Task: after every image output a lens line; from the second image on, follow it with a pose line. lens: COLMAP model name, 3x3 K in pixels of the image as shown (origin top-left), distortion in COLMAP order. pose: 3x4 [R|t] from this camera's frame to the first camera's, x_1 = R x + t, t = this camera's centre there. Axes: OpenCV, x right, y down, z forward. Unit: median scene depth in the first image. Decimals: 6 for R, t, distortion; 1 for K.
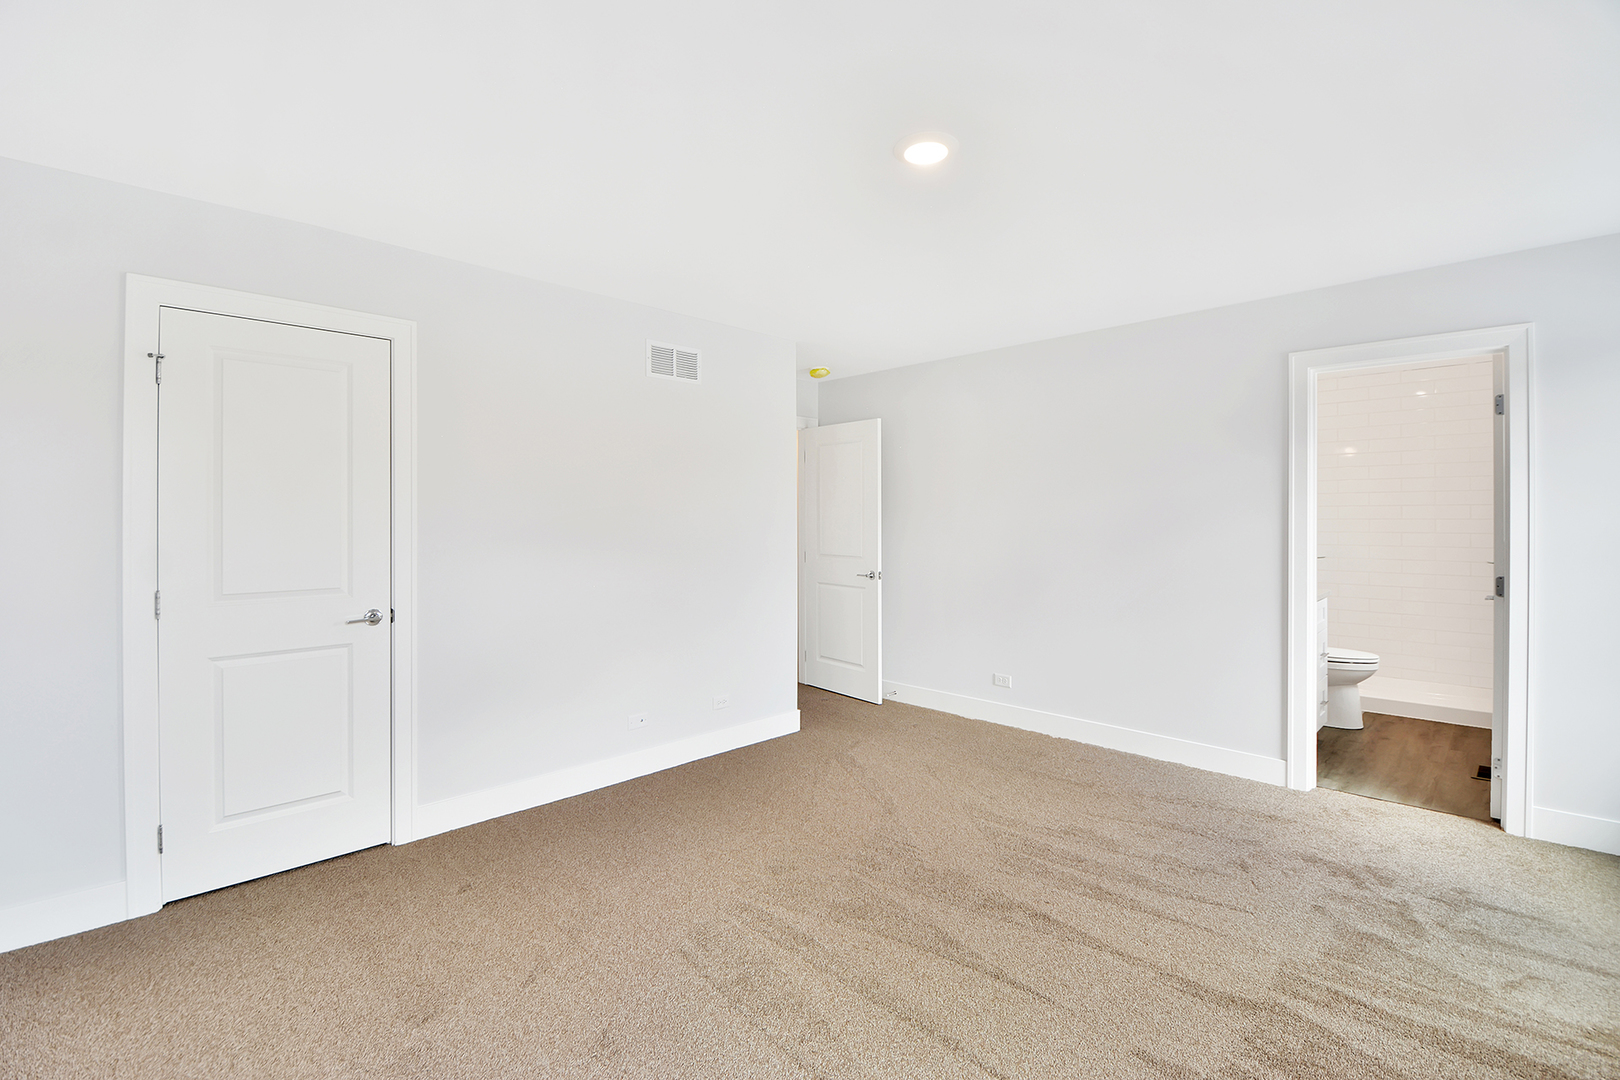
lens RADIAL K [[722.9, 0, 794.9], [0, 722.9, 531.2], [0, 0, 1]] dist [0.007044, -0.011816]
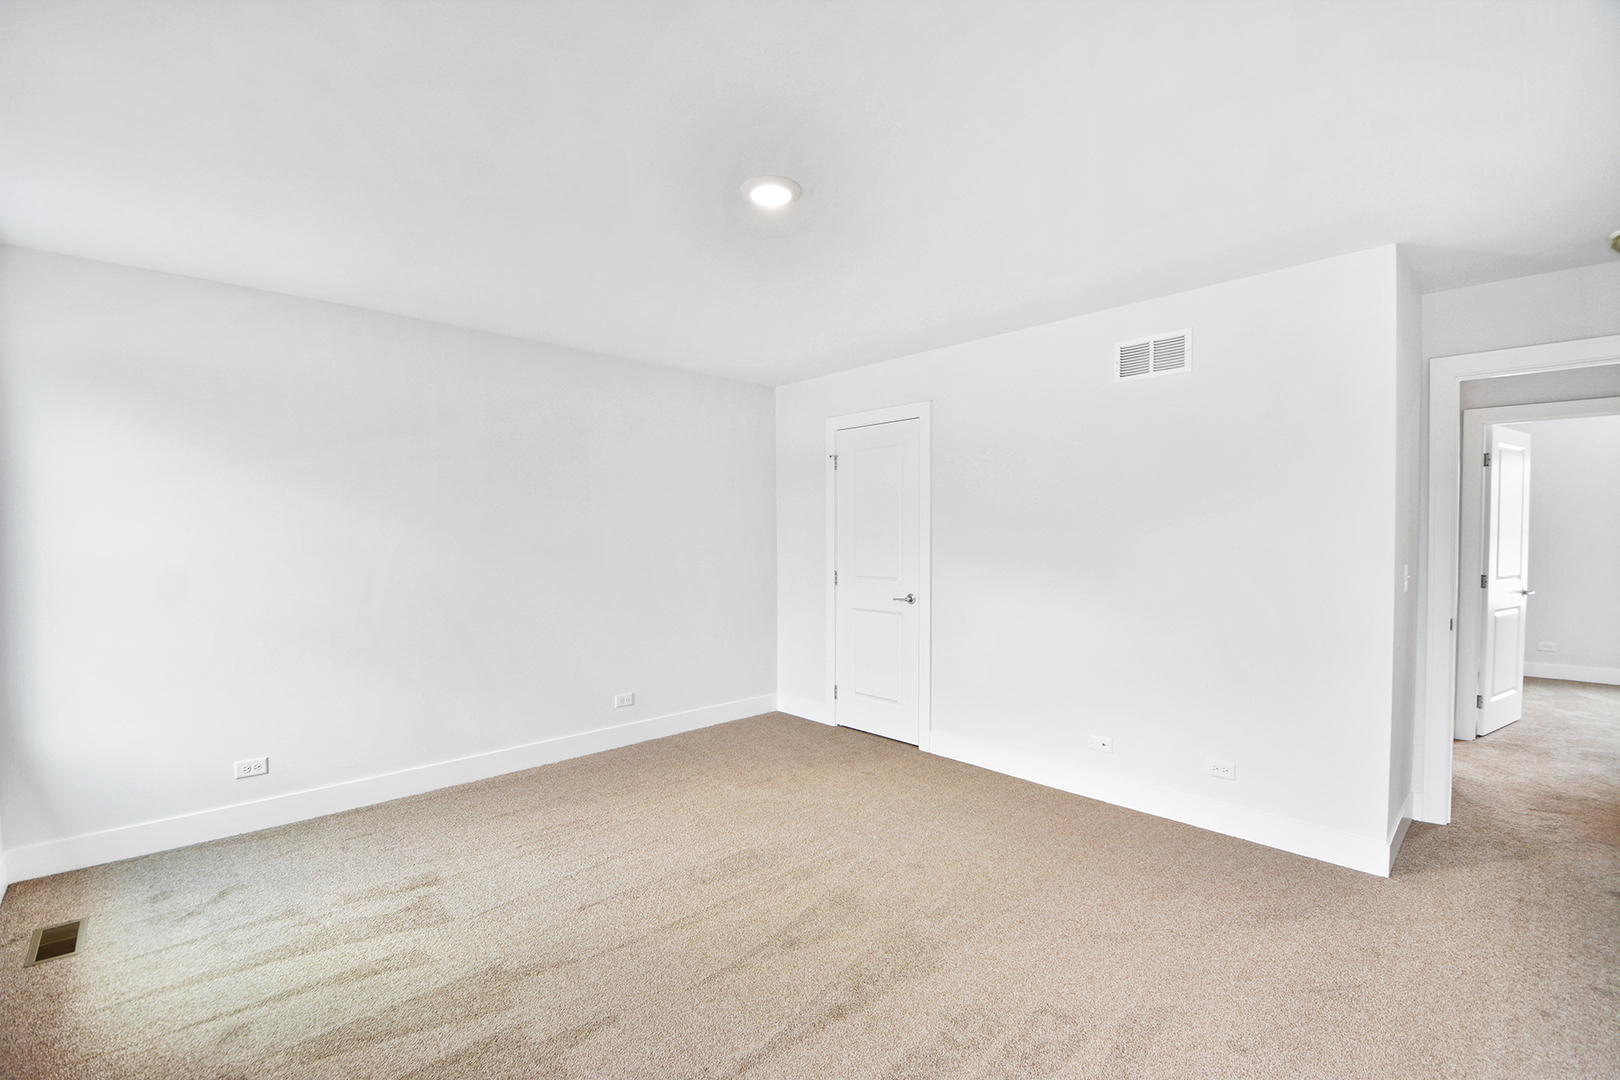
lens RADIAL K [[723.0, 0, 801.6], [0, 723.0, 545.3], [0, 0, 1]] dist [0.008039, -0.010844]
pose [[-0.030681, 0.025340, -0.999208, 0.972430], [-0.001294, 0.999677, 0.025392, -0.034608], [0.999528, 0.002072, -0.030638, 0.803710]]
